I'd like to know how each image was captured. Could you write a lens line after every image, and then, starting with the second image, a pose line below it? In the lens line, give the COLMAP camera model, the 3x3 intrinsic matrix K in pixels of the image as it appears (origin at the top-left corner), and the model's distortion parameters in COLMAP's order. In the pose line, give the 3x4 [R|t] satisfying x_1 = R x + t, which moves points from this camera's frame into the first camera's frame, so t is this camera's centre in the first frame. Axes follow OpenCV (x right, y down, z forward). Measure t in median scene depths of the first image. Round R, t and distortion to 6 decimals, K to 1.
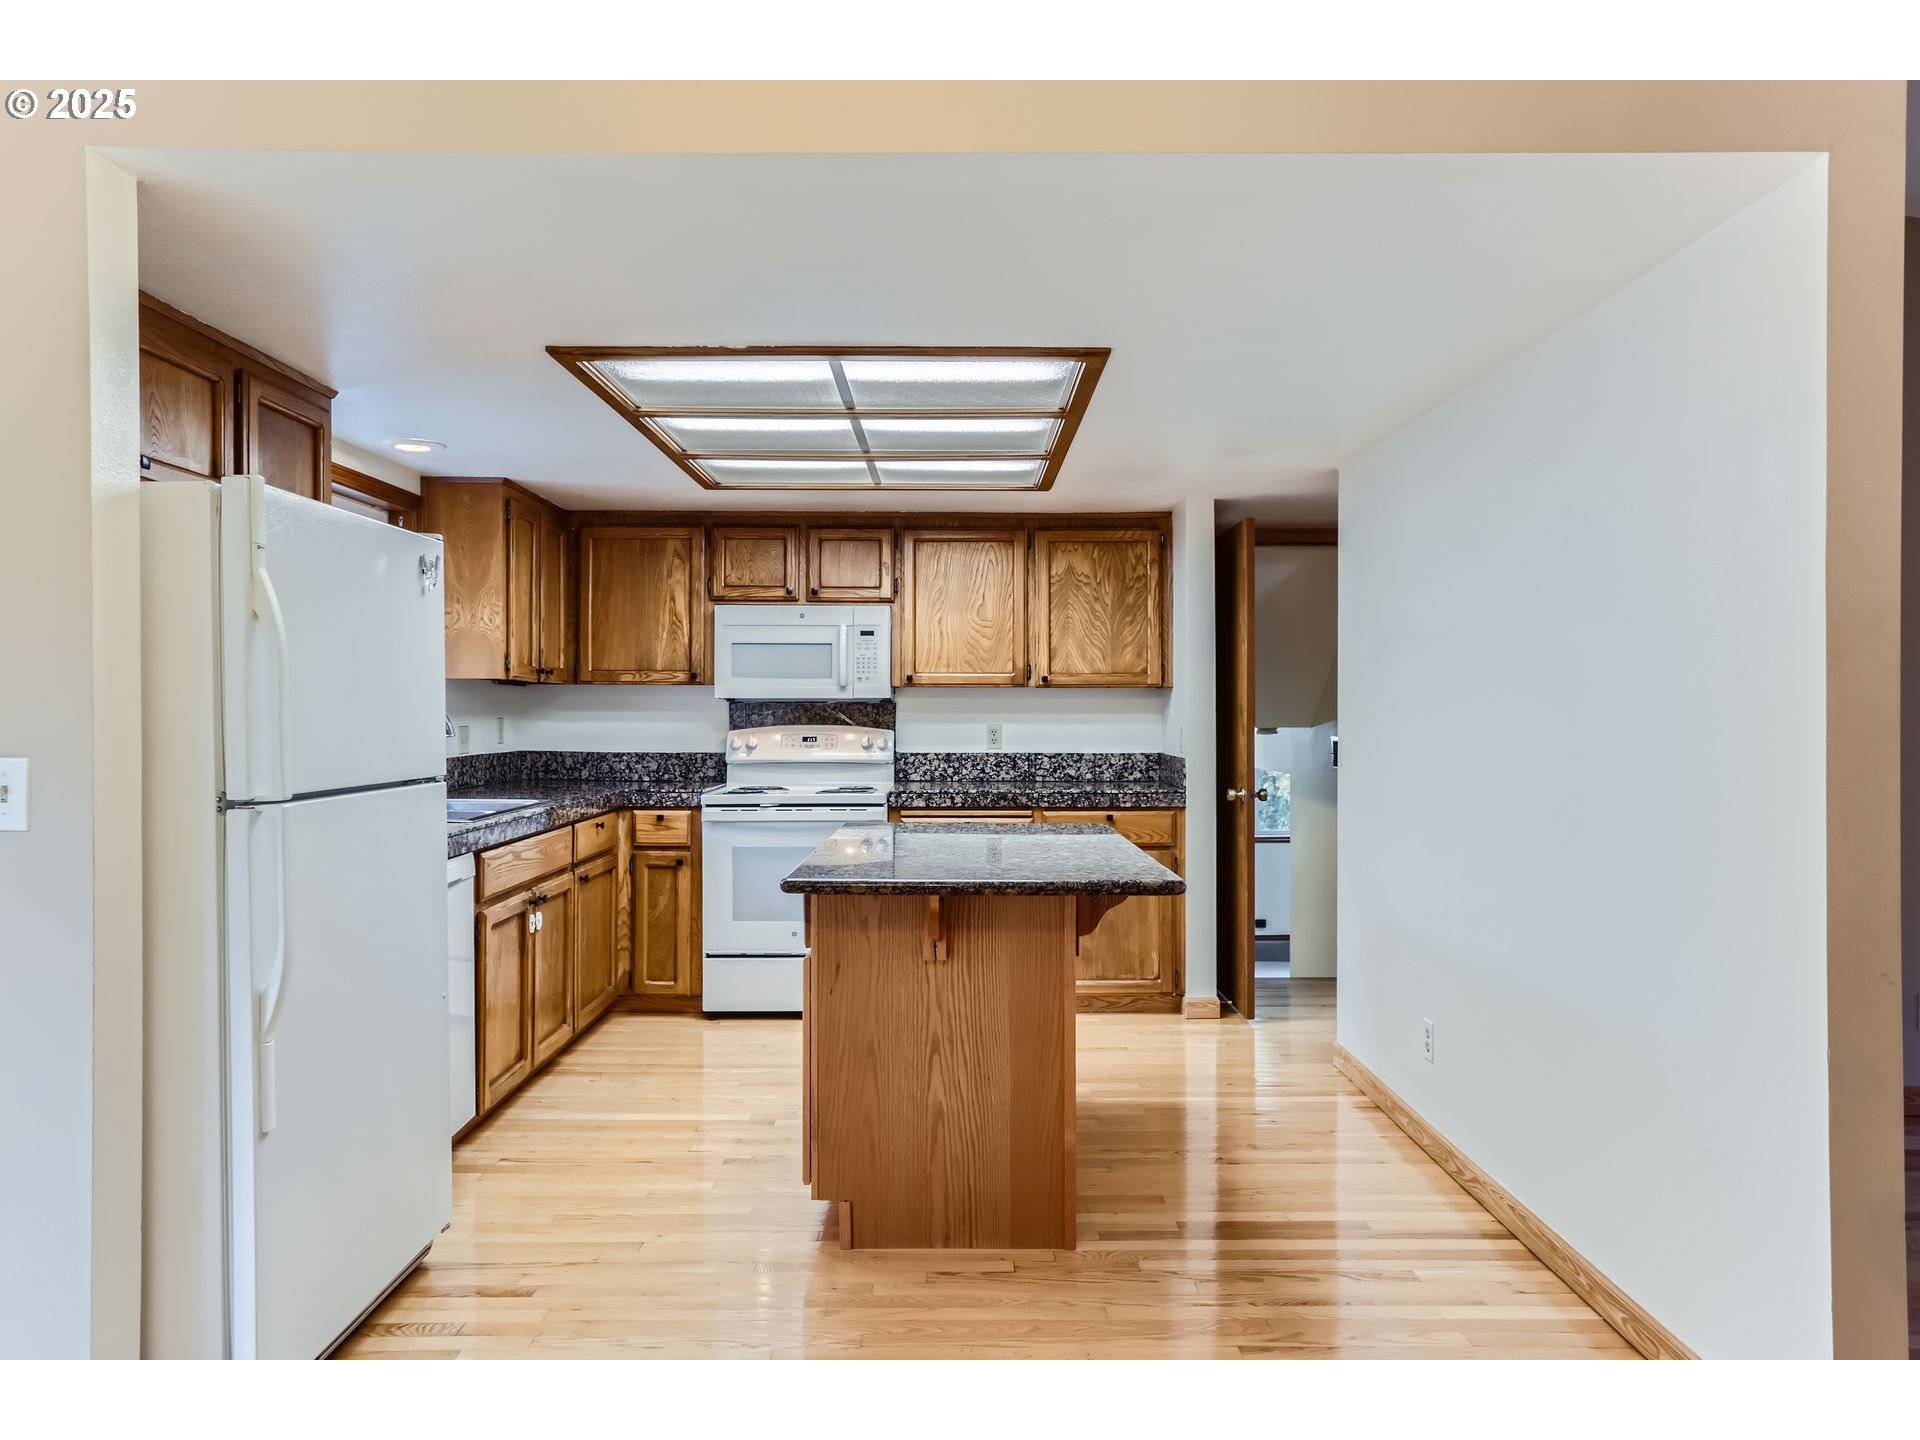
lens RADIAL K [[1302.7, 0, 960.0], [0, 1302.7, 720.0], [0, 0, 1]] dist [-0.005033, 0.001812]
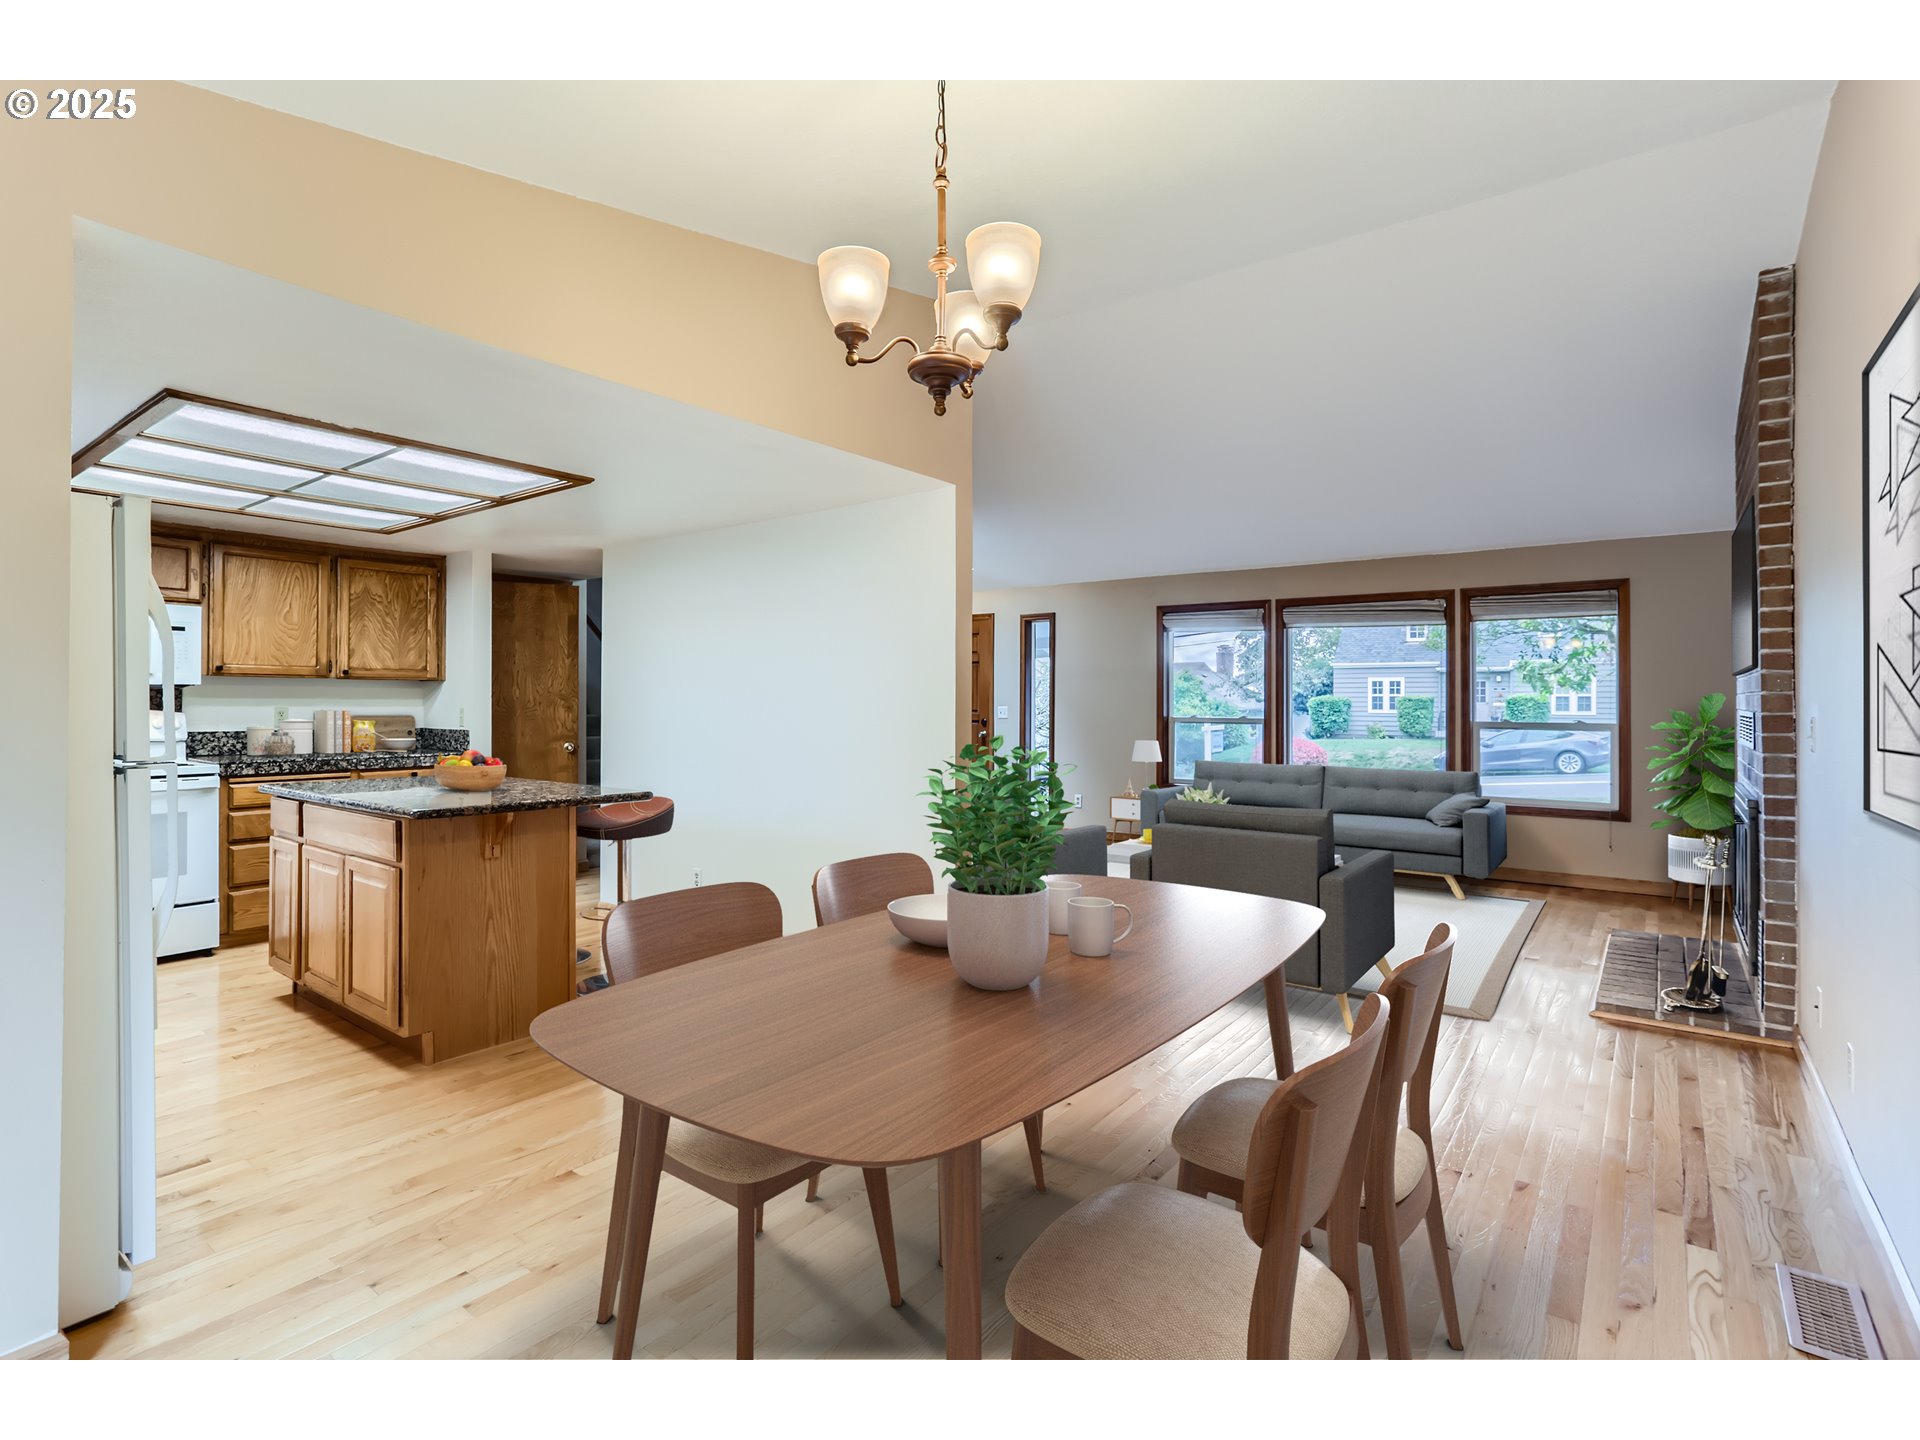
lens RADIAL K [[940.9, 0, 959.2], [0, 940.9, 694.1], [0, 0, 1]] dist [-0.006111, -0.000032]
pose [[0.609832, 0.009455, 0.792475, -0.304797], [0.002669, 0.999899, -0.013984, 0.005278], [-0.792527, 0.010643, 0.609745, -0.059437]]
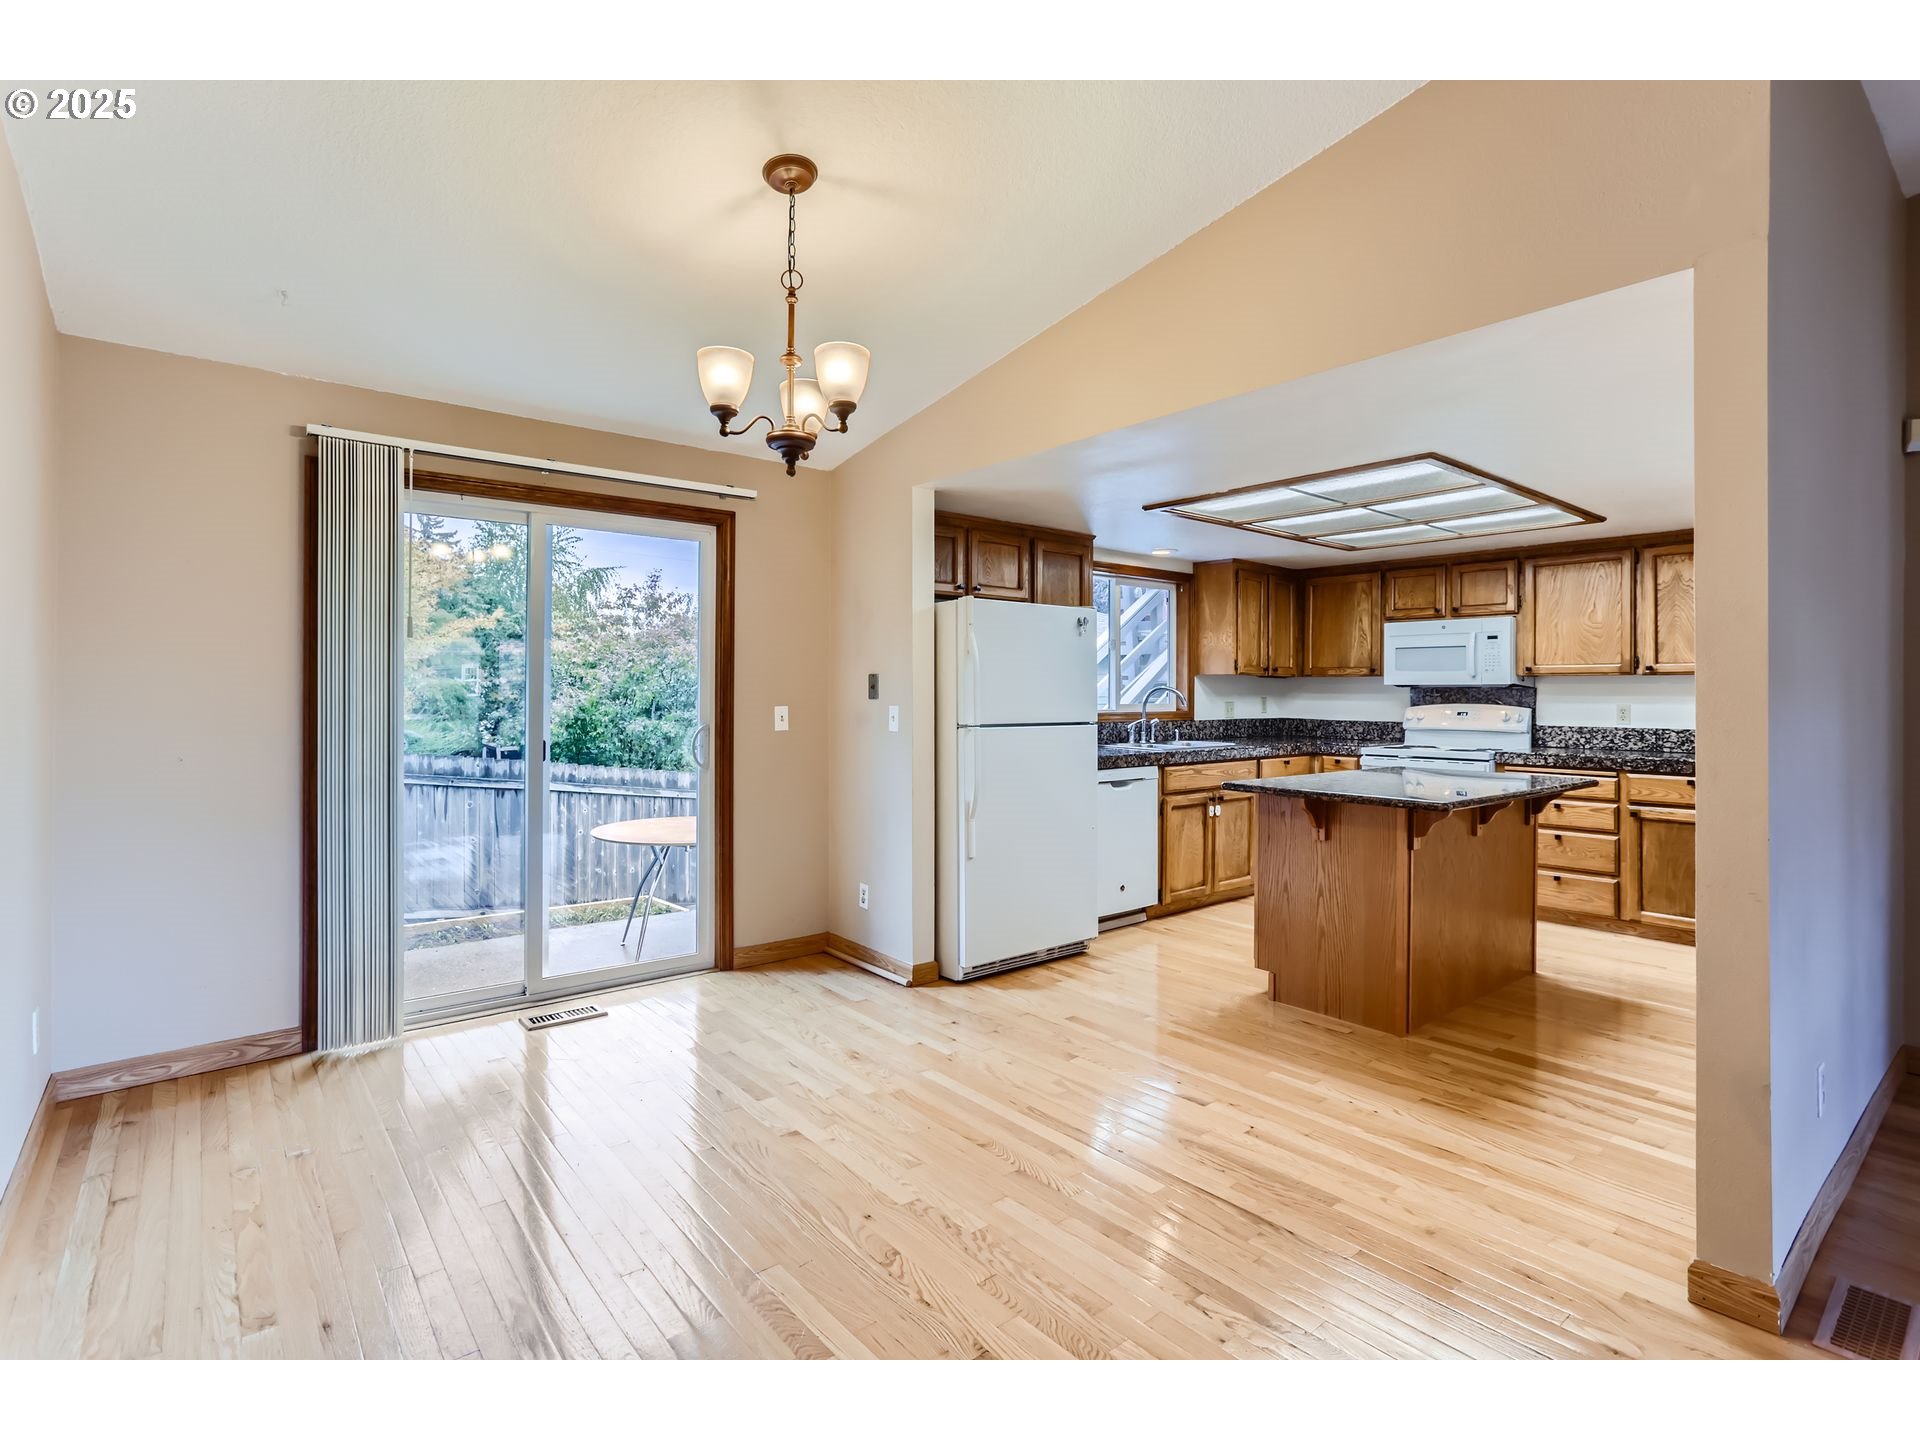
lens RADIAL K [[940.9, 0, 959.2], [0, 940.9, 694.1], [0, 0, 1]] dist [-0.006111, -0.000032]
pose [[0.633534, 0.001801, -0.773713, 0.337548], [-0.009548, 0.999939, -0.005490, 0.004460], [0.773656, 0.010866, 0.633513, -0.067300]]
